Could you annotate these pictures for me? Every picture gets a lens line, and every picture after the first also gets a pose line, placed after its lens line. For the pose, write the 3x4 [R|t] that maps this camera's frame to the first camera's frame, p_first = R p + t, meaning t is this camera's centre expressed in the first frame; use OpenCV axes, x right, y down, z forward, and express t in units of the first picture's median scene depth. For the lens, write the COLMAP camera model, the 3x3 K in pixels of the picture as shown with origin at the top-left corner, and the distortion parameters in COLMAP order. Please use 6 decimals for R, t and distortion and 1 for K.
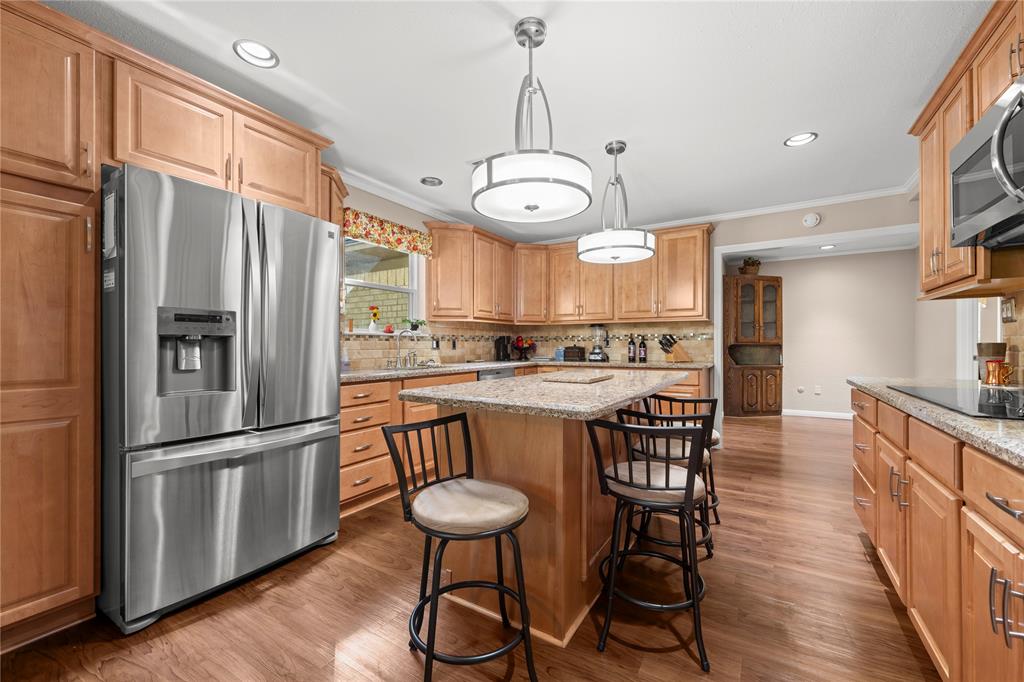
lens RADIAL K [[404.0, 0, 517.8], [0, 404.0, 347.5], [0, 0, 1]] dist [0.001472, -0.000401]
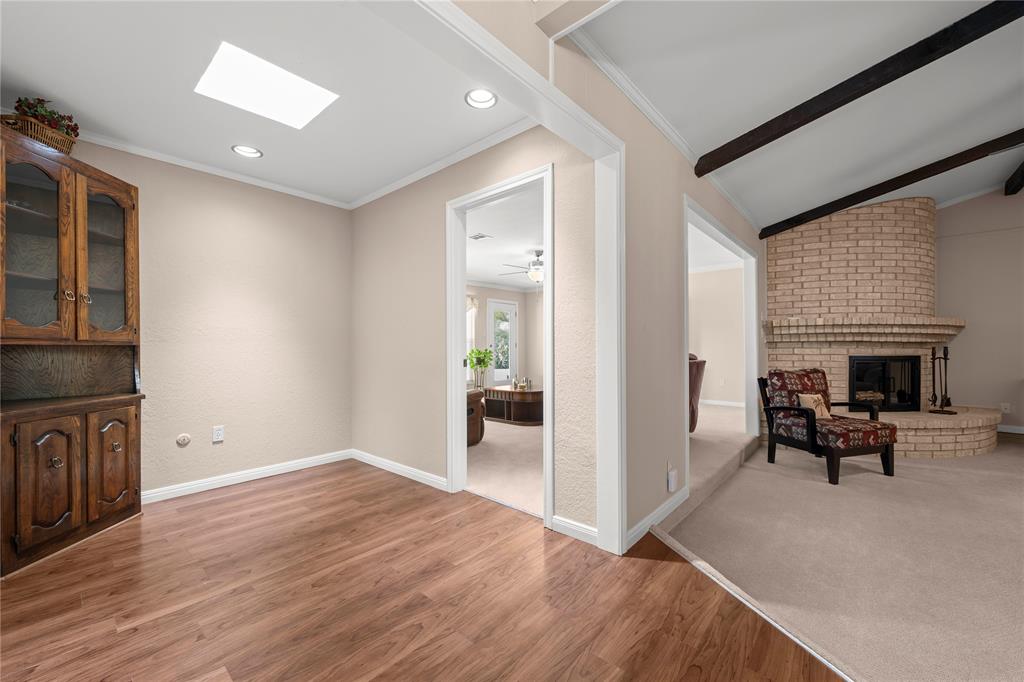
lens RADIAL K [[404.0, 0, 516.4], [0, 404.0, 344.9], [0, 0, 1]] dist [0.001472, -0.000401]
pose [[0.153504, 0.001855, 0.988146, 0.468956], [0.008381, 0.999960, -0.003179, -0.004821], [-0.988113, 0.008769, 0.153482, 0.871749]]
